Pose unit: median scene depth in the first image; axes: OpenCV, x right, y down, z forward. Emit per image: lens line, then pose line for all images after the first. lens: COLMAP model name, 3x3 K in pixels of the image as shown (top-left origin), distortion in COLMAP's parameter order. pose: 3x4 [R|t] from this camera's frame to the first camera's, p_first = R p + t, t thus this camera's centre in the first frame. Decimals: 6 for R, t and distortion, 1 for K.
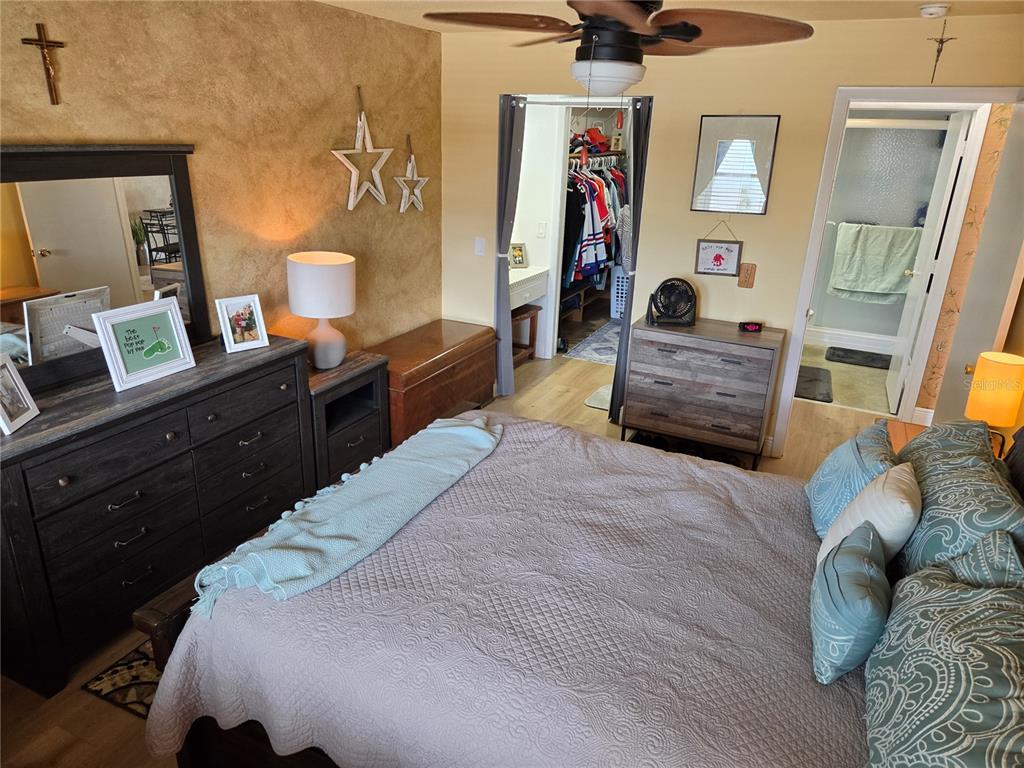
lens RADIAL K [[690.5, 0, 515.9], [0, 690.5, 385.9], [0, 0, 1]] dist [0.066978, -0.050244]
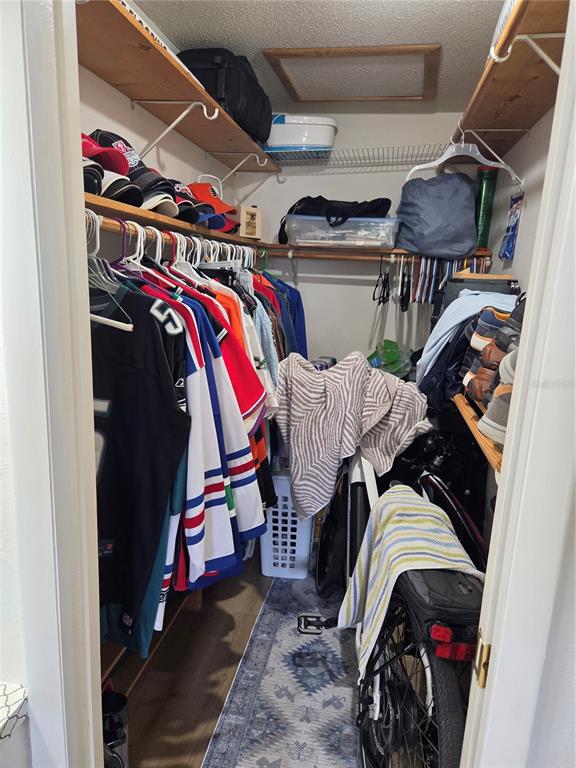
lens RADIAL K [[517.9, 0, 292.3], [0, 517.9, 389.5], [0, 0, 1]] dist [0.066978, -0.050244]
pose [[0.962826, -0.052130, 0.265046, 0.081961], [0.083971, 0.990349, -0.110258, -0.221835], [-0.256740, 0.128415, 0.957911, 0.764996]]
